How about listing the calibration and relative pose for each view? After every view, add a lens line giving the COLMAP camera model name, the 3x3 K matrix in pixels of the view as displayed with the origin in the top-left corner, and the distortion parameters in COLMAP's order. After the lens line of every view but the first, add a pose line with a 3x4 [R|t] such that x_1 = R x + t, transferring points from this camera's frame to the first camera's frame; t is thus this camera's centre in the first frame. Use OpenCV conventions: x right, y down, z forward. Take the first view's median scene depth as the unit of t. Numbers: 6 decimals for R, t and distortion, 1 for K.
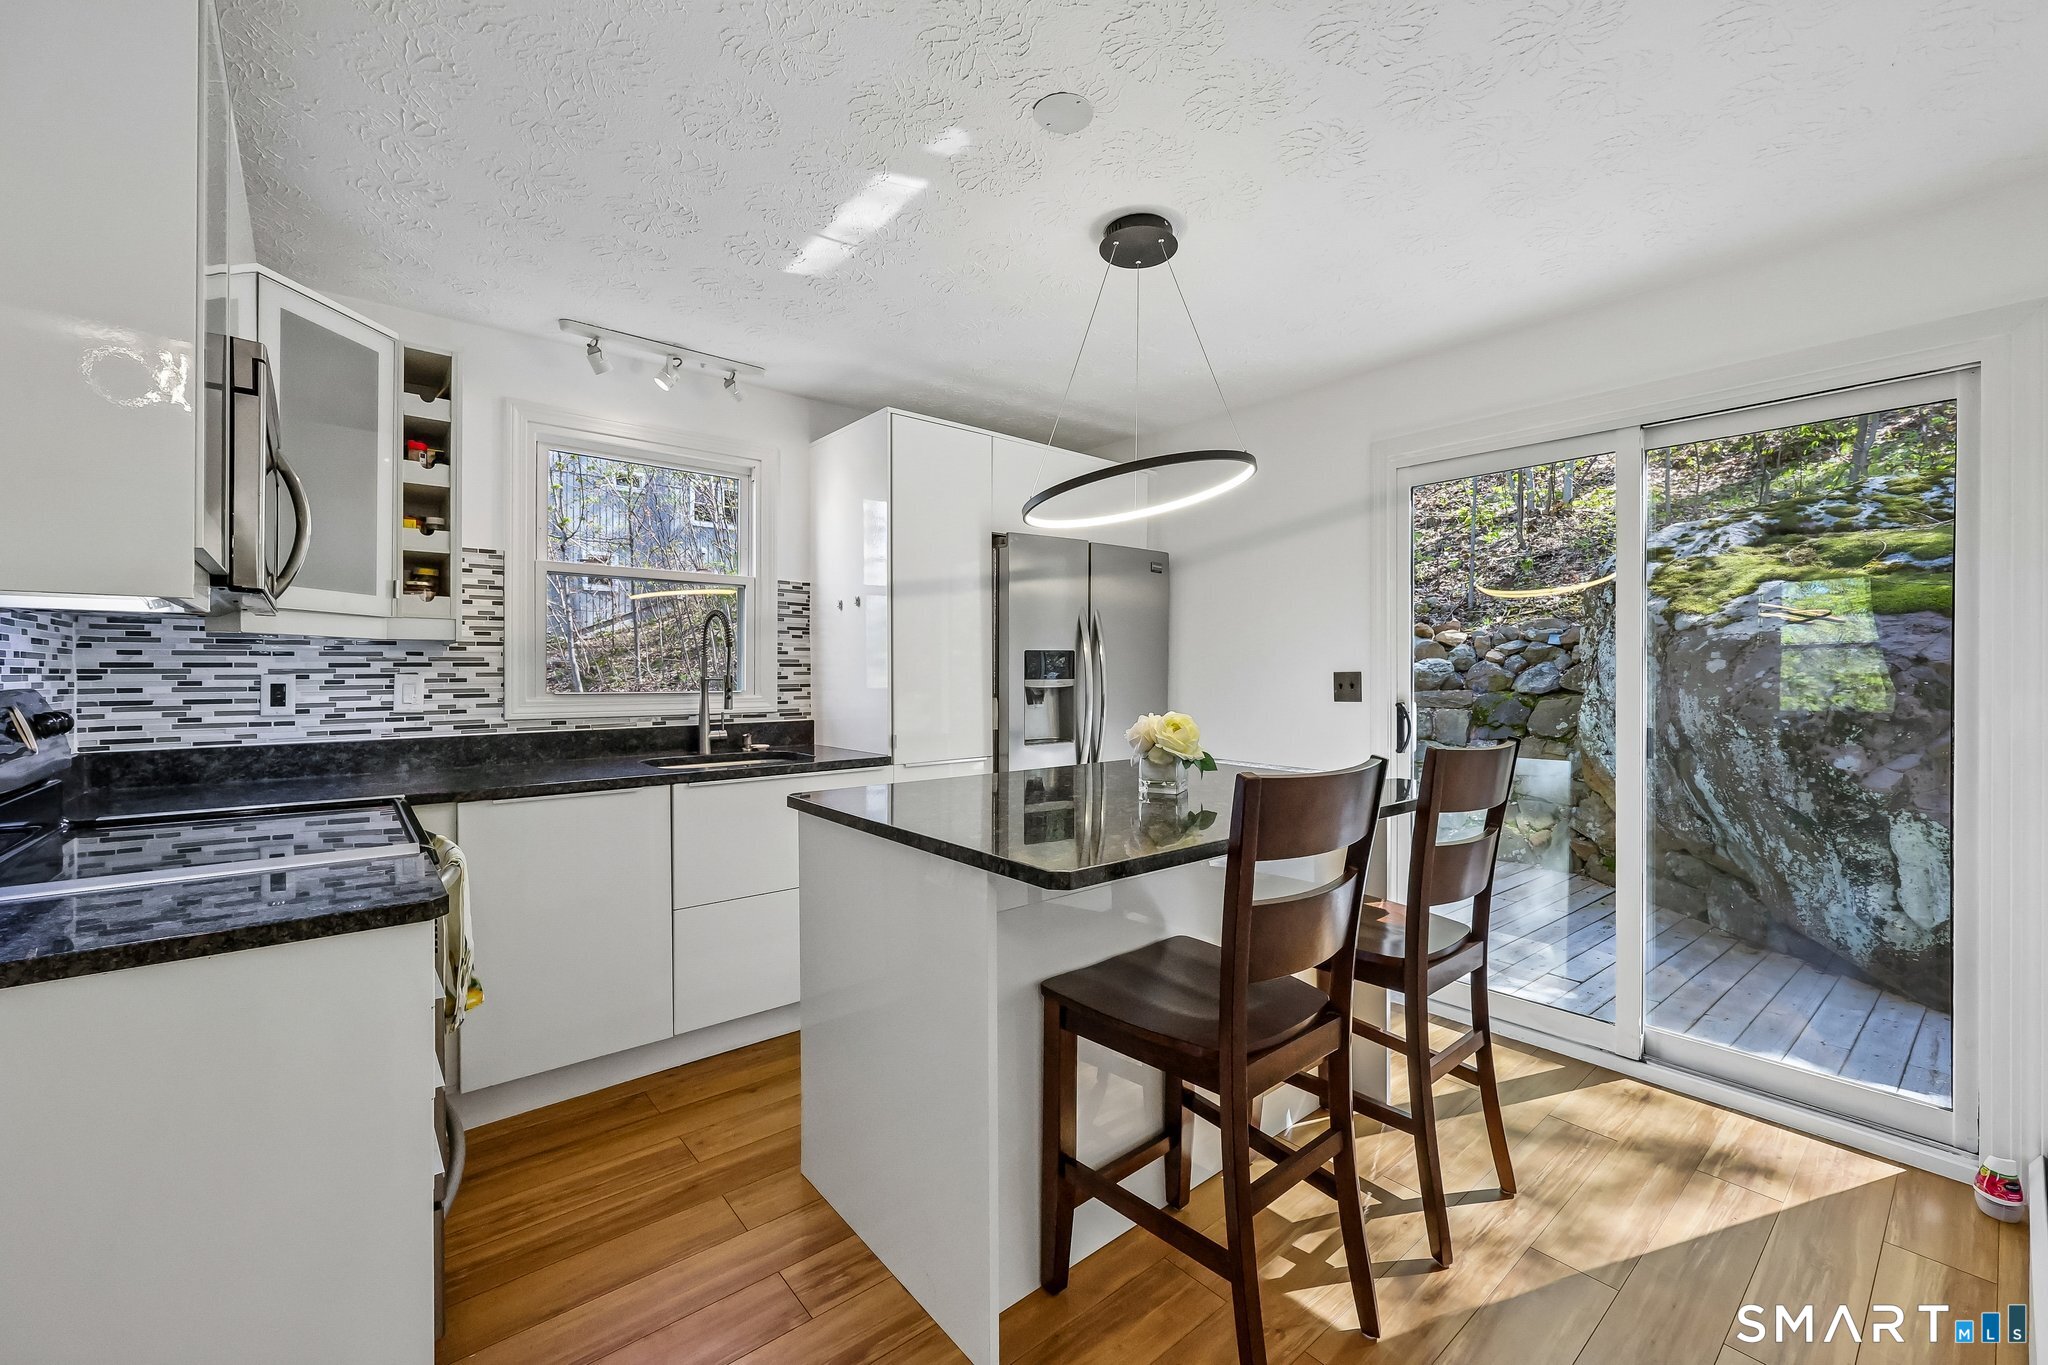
lens RADIAL K [[820.9, 0, 1028.1], [0, 820.9, 675.0], [0, 0, 1]] dist [-0.003106, 0.000288]
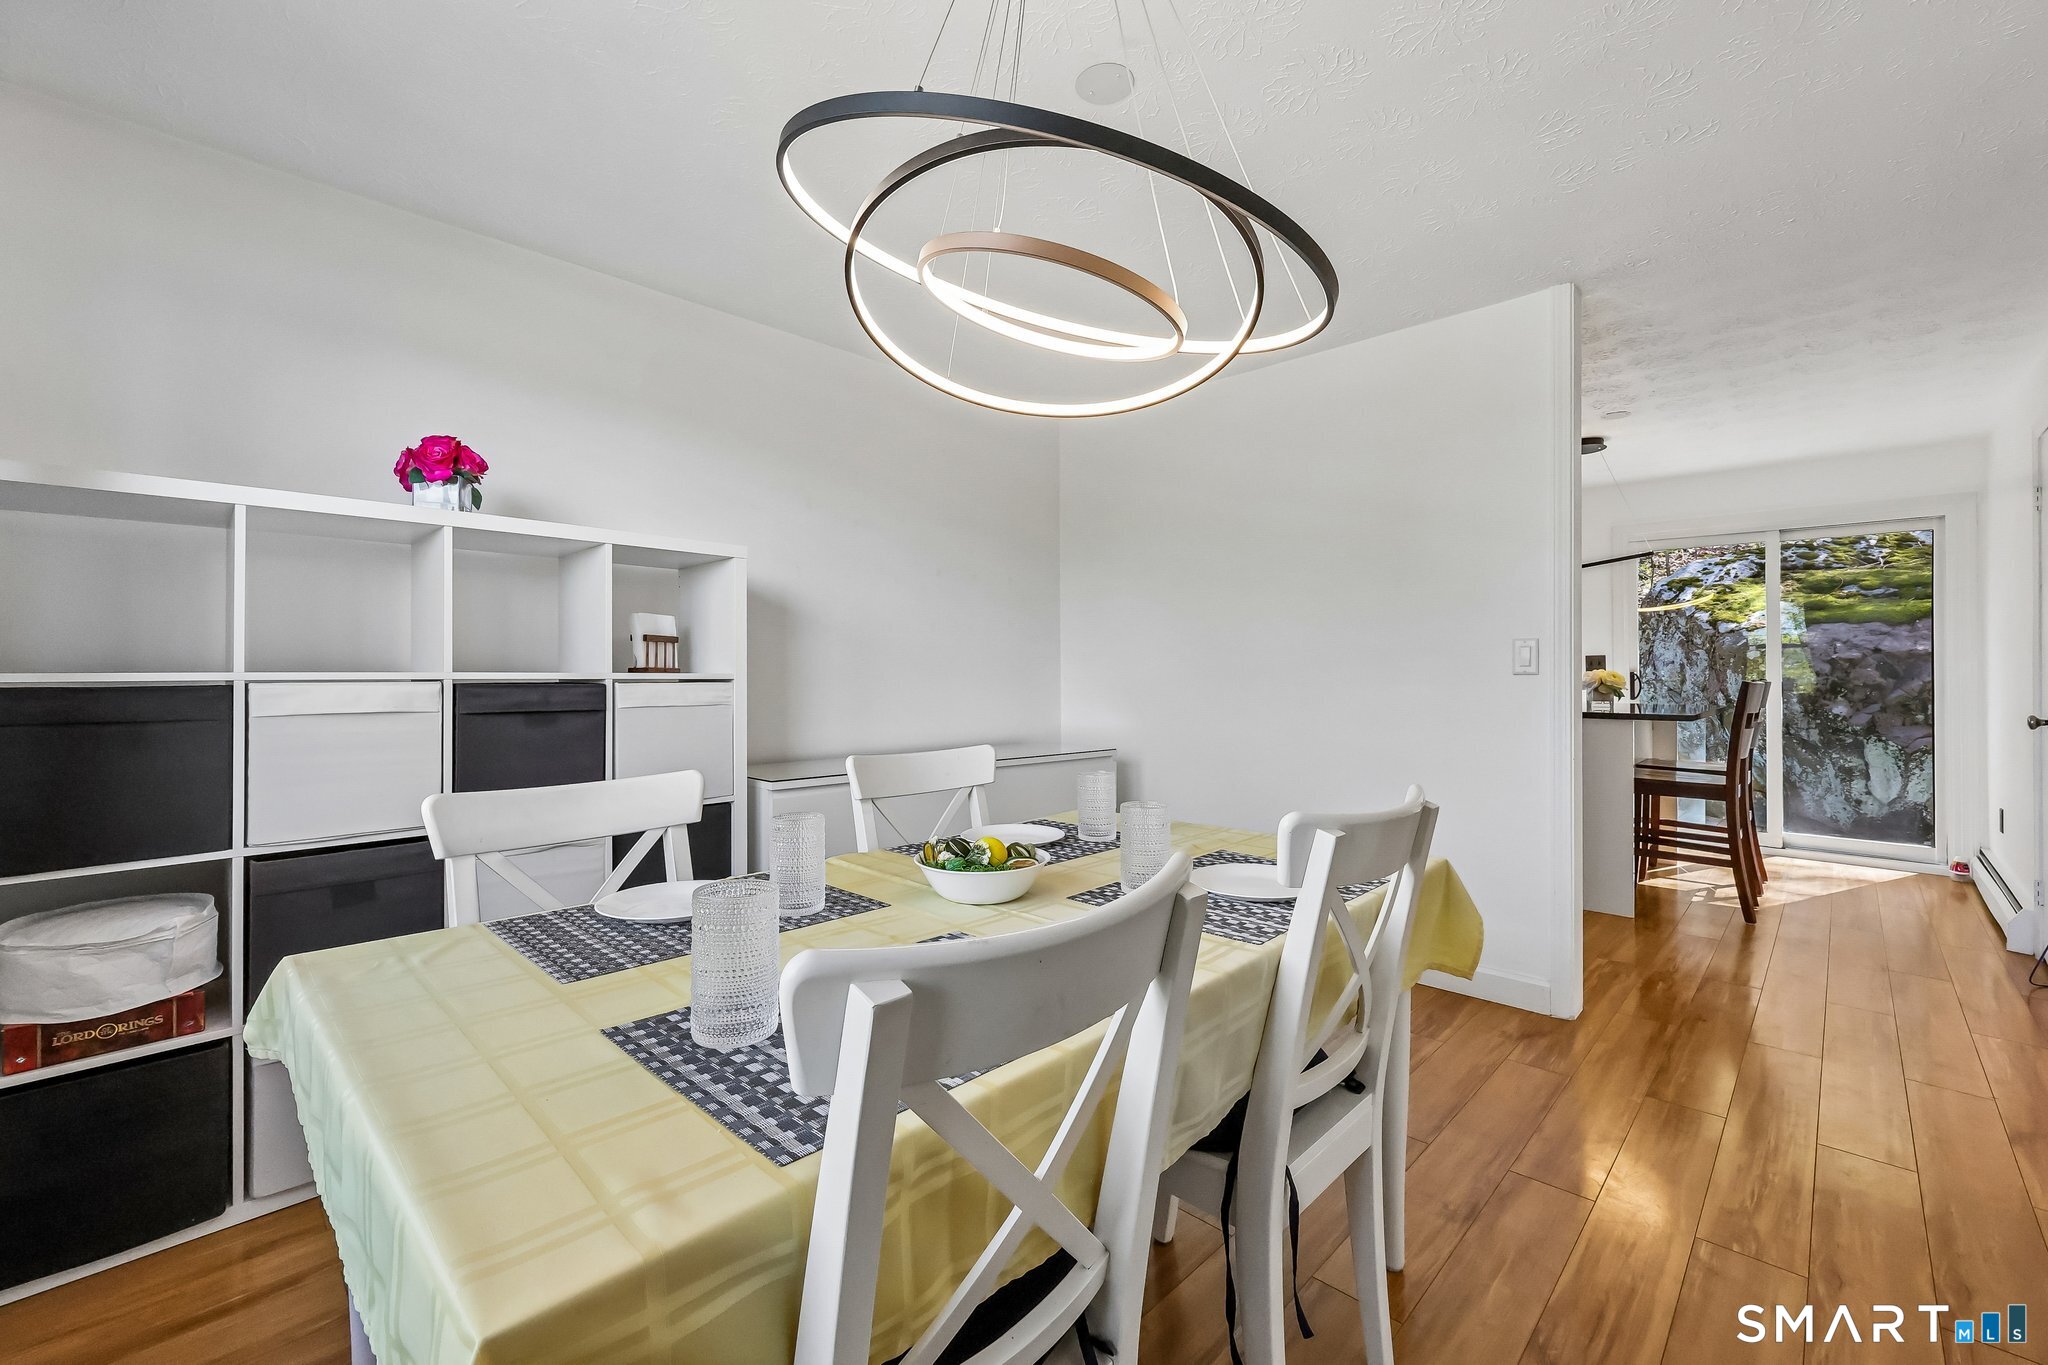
lens RADIAL K [[820.9, 0, 1029.3], [0, 820.9, 670.7], [0, 0, 1]] dist [-0.003106, 0.000288]
pose [[0.995584, -0.001519, 0.093861, -0.863564], [0.002284, 0.999965, -0.008041, 0.034553], [-0.093845, 0.008220, 0.995553, -0.558194]]
